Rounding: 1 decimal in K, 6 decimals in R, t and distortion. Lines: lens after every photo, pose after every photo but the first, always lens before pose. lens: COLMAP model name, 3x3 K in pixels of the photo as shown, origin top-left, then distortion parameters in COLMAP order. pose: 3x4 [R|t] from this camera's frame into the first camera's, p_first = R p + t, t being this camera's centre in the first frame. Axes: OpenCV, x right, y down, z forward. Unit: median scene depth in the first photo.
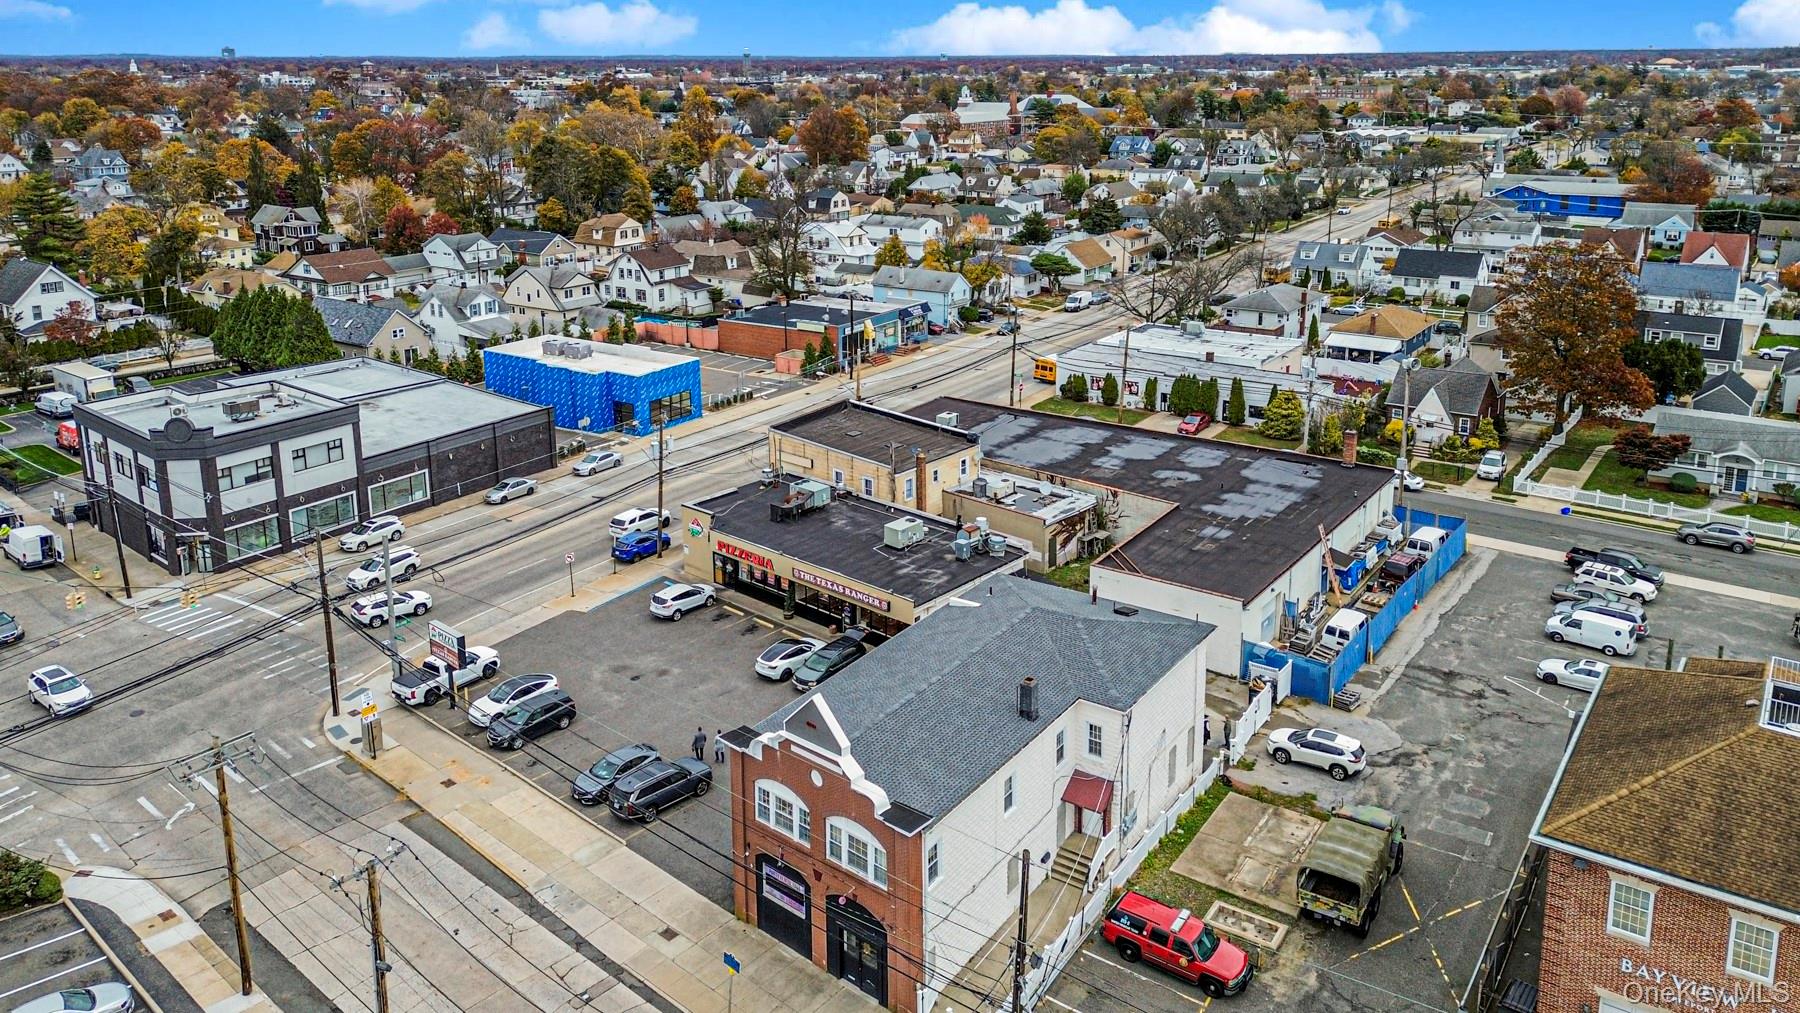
lens RADIAL K [[1230.9, 0, 907.2], [0, 1230.9, 358.4], [0, 0, 1]] dist [0.058569, -0.029870]
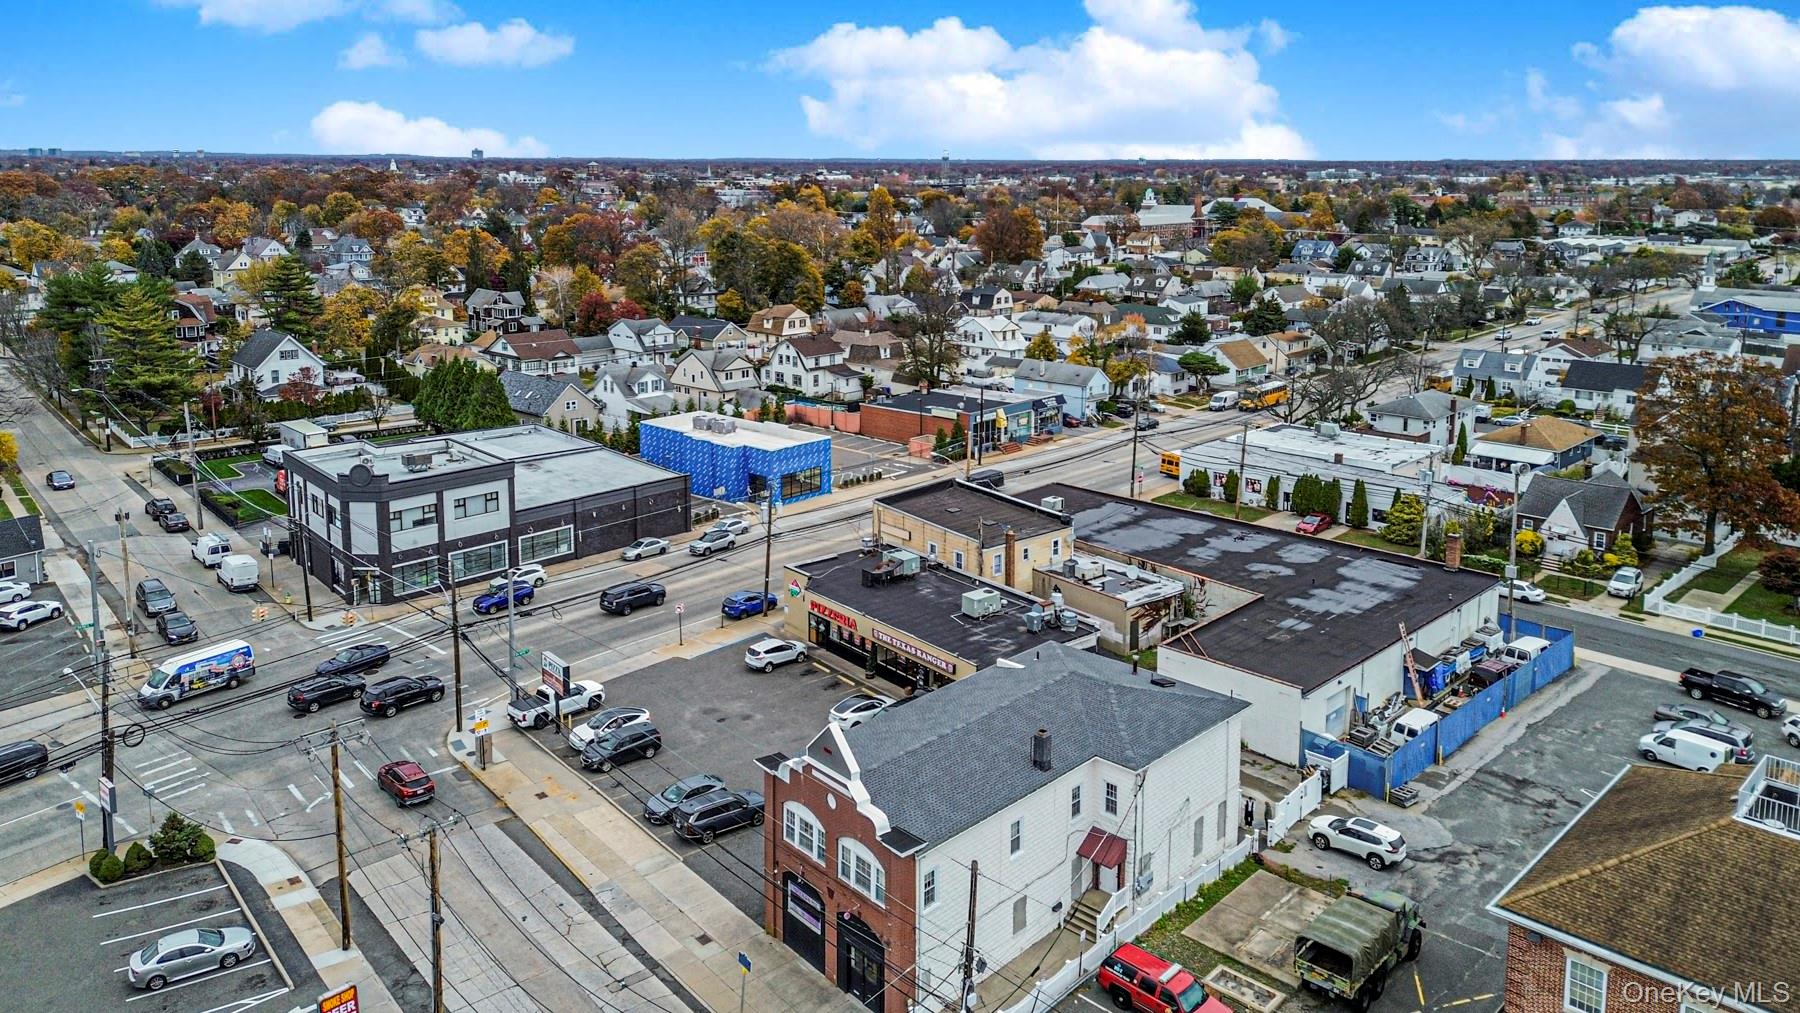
lens RADIAL K [[1230.9, 0, 907.2], [0, 1230.9, 358.4], [0, 0, 1]] dist [0.058569, -0.029870]
pose [[0.988206, 0.032203, -0.149706, 0.075257], [-0.043989, 0.996130, -0.076091, 0.014189], [0.146676, 0.081779, 0.985798, -0.056967]]
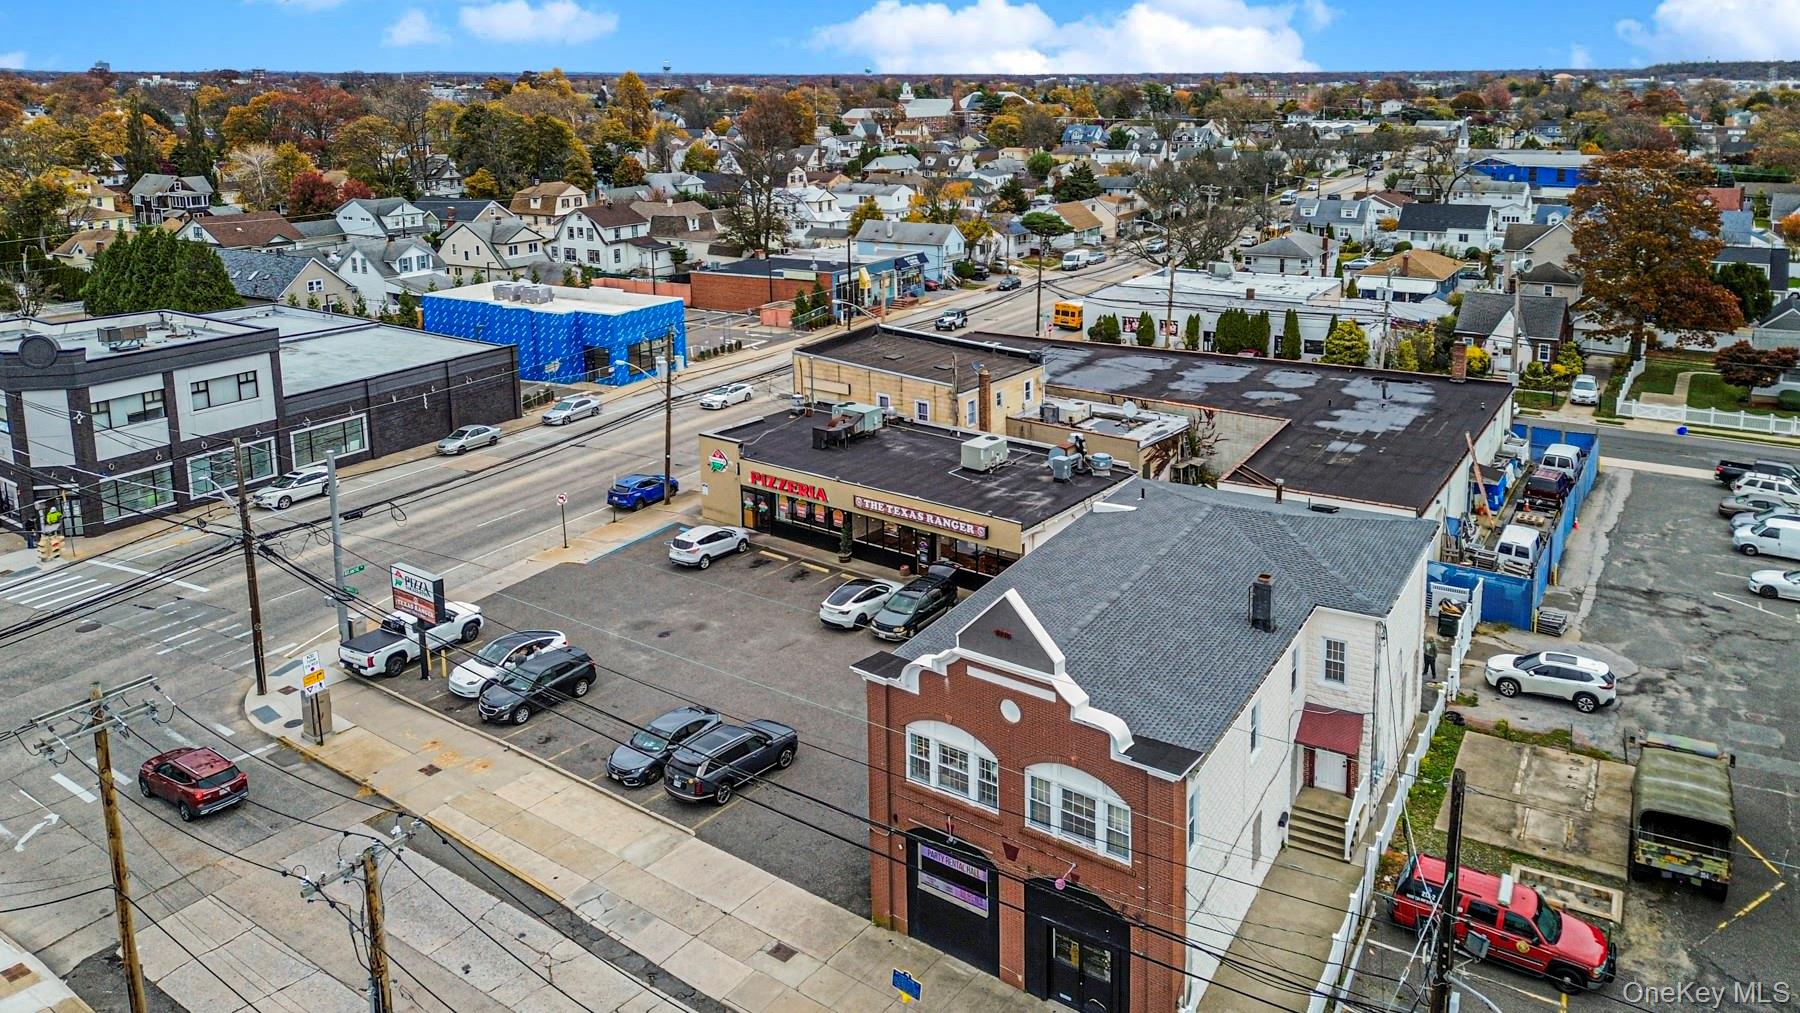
lens RADIAL K [[1251.7, 0, 960.5], [0, 1251.7, 343.9], [0, 0, 1]] dist [0.038047, -0.008102]
pose [[0.995260, -0.016673, 0.095808, -0.085672], [0.018750, 0.999608, -0.020814, 0.076714], [-0.095423, 0.022512, 0.995182, 0.155242]]
